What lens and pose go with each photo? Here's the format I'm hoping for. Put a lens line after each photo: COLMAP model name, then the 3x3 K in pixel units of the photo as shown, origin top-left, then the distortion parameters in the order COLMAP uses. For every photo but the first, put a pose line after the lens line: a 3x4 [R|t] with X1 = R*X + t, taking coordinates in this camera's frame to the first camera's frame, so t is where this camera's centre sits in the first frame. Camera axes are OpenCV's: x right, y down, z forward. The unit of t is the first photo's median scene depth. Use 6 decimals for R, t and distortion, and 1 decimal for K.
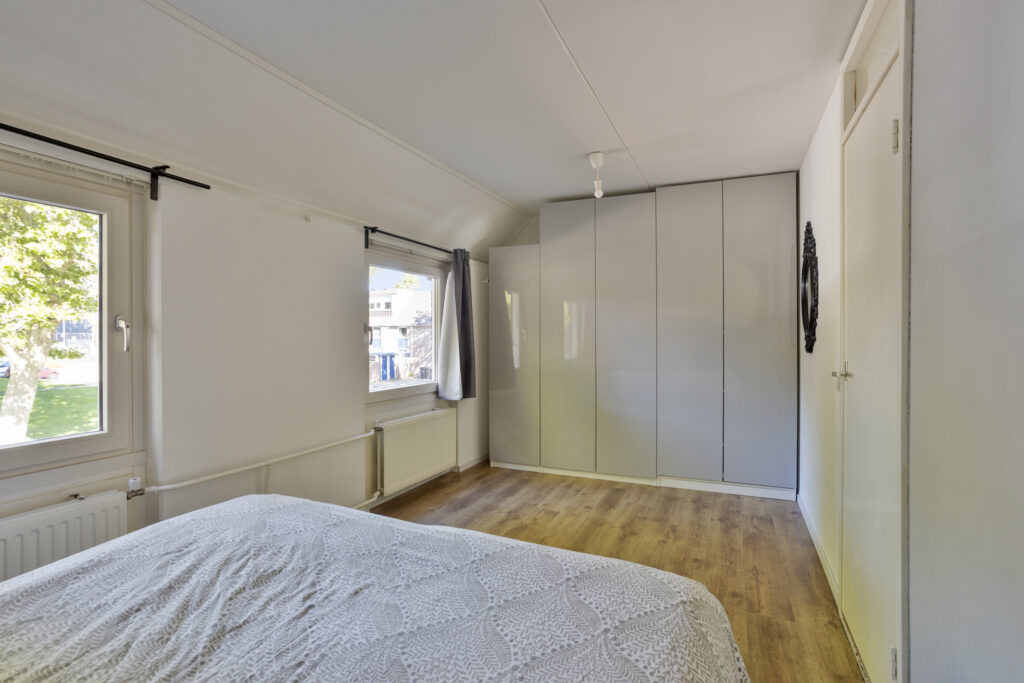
lens RADIAL K [[508.1, 0, 512.0], [0, 508.1, 341.5], [0, 0, 1]] dist [-0.005308, -0.000246]
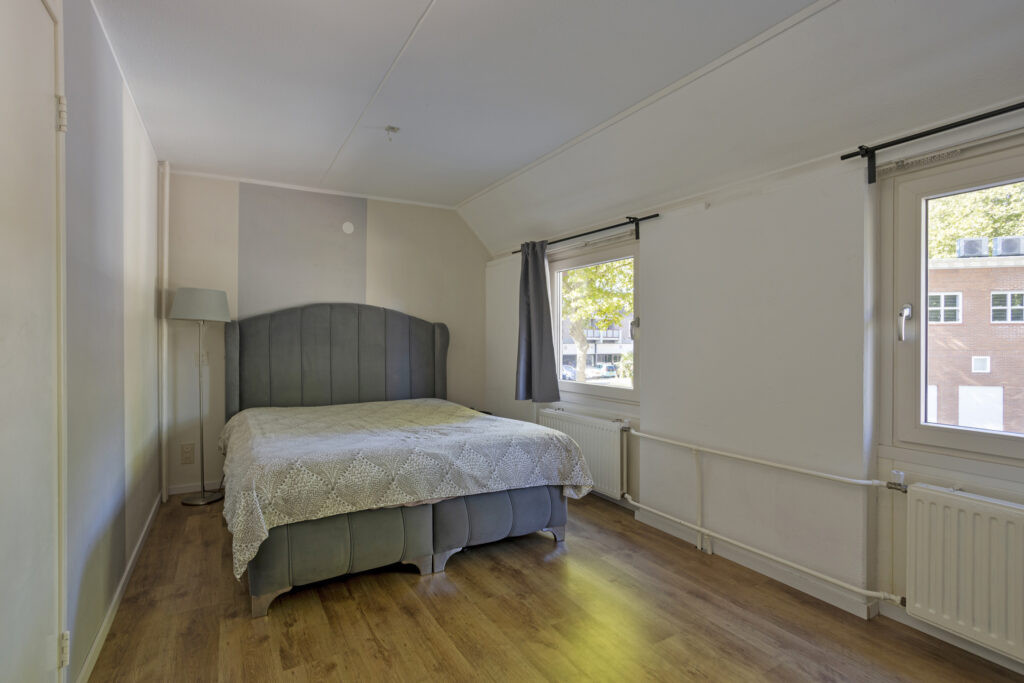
lens RADIAL K [[508.1, 0, 512.0], [0, 508.1, 341.5], [0, 0, 1]] dist [-0.005308, -0.000246]
pose [[-0.584649, 0.020725, -0.811022, 0.612151], [0.008160, 0.999773, 0.019666, -0.024268], [0.811246, 0.004880, -0.584685, 1.435777]]
